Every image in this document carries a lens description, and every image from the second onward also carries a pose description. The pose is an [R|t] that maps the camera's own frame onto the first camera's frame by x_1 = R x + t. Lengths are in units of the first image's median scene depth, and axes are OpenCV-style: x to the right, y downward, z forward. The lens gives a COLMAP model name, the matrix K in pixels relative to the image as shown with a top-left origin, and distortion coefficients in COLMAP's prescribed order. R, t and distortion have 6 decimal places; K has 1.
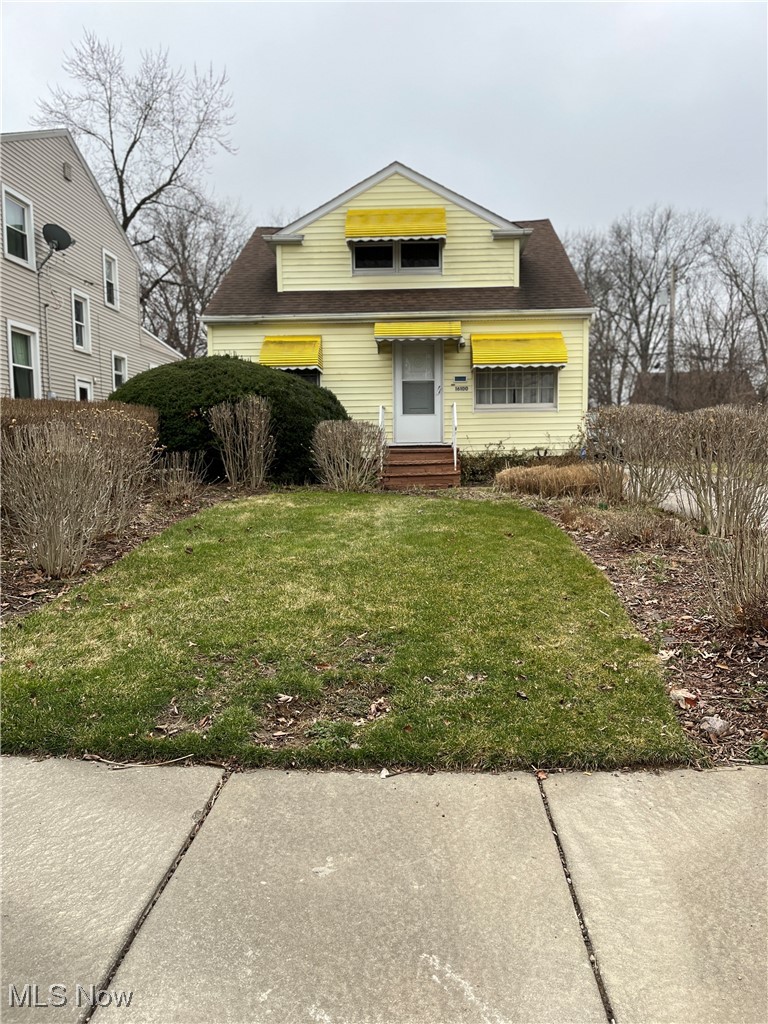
lens RADIAL K [[770.5, 0, 388.4], [0, 770.5, 512.7], [0, 0, 1]] dist [0.069747, -0.080946]
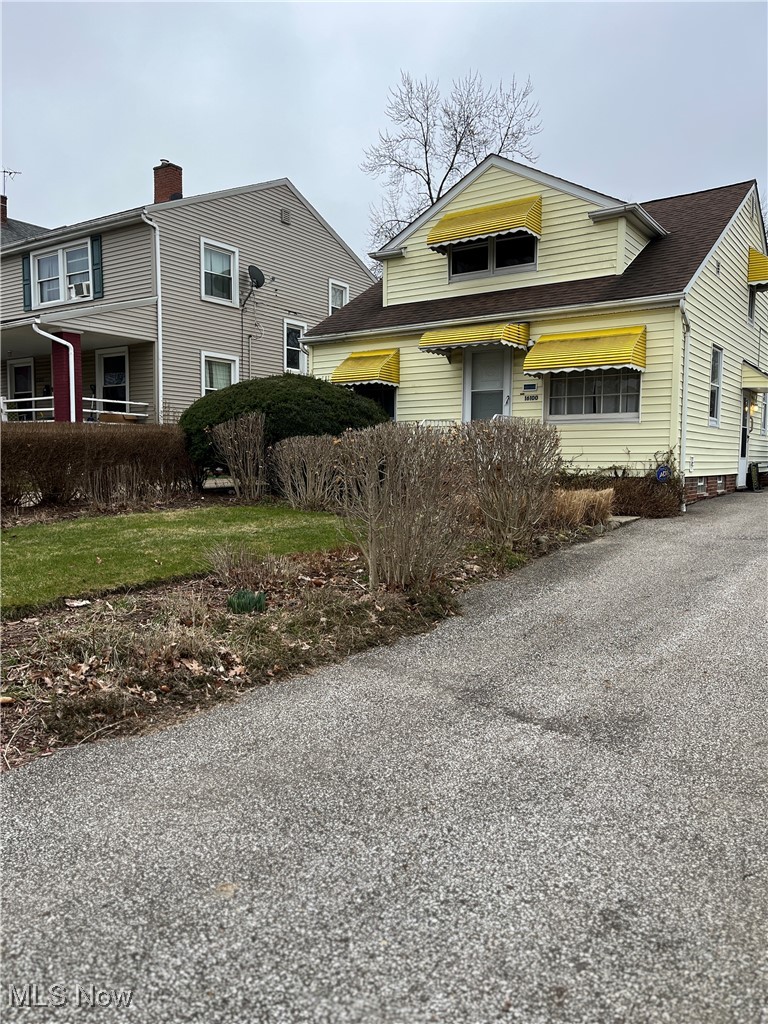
lens RADIAL K [[770.5, 0, 382.7], [0, 770.5, 513.5], [0, 0, 1]] dist [0.069747, -0.080946]
pose [[0.840628, 0.052836, -0.539029, 0.421162], [-0.056990, 0.998334, 0.008981, -0.025876], [0.538606, 0.023170, 0.842239, 0.160080]]
